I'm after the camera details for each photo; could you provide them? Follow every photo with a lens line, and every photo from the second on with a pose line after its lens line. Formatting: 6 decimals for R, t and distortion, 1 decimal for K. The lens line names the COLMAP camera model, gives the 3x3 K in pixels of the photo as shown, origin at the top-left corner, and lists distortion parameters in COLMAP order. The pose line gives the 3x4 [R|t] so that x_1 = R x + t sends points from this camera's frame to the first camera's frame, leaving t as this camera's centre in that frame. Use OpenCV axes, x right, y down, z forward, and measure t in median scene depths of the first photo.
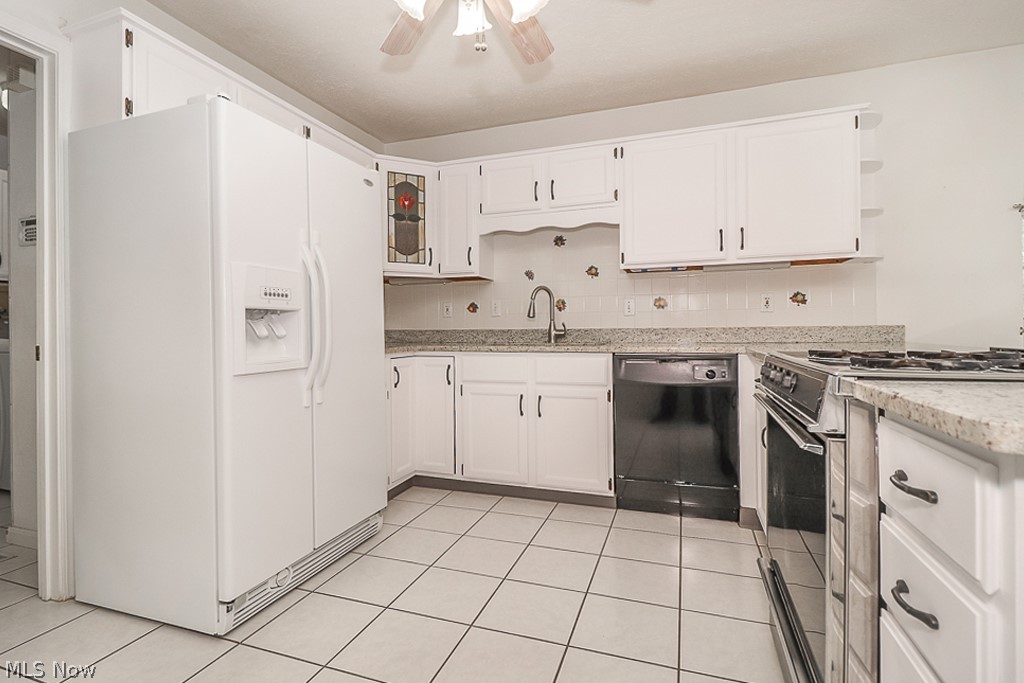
lens RADIAL K [[504.3, 0, 512.0], [0, 504.3, 341.5], [0, 0, 1]] dist [-0.000289, -0.000134]
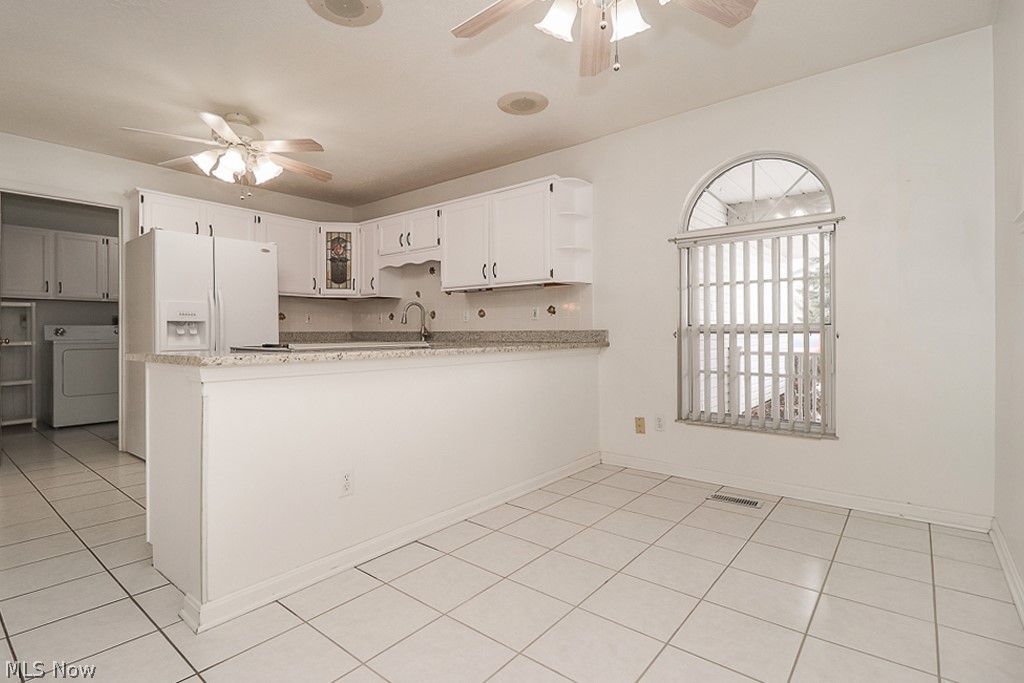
lens RADIAL K [[493.7, 0, 512.0], [0, 493.7, 341.5], [0, 0, 1]] dist [0.001753, 0.000092]
pose [[0.943279, 0.012911, -0.331750, 0.822165], [-0.013115, 0.999913, 0.001624, -0.000518], [0.331742, 0.002819, 0.943366, -0.278048]]
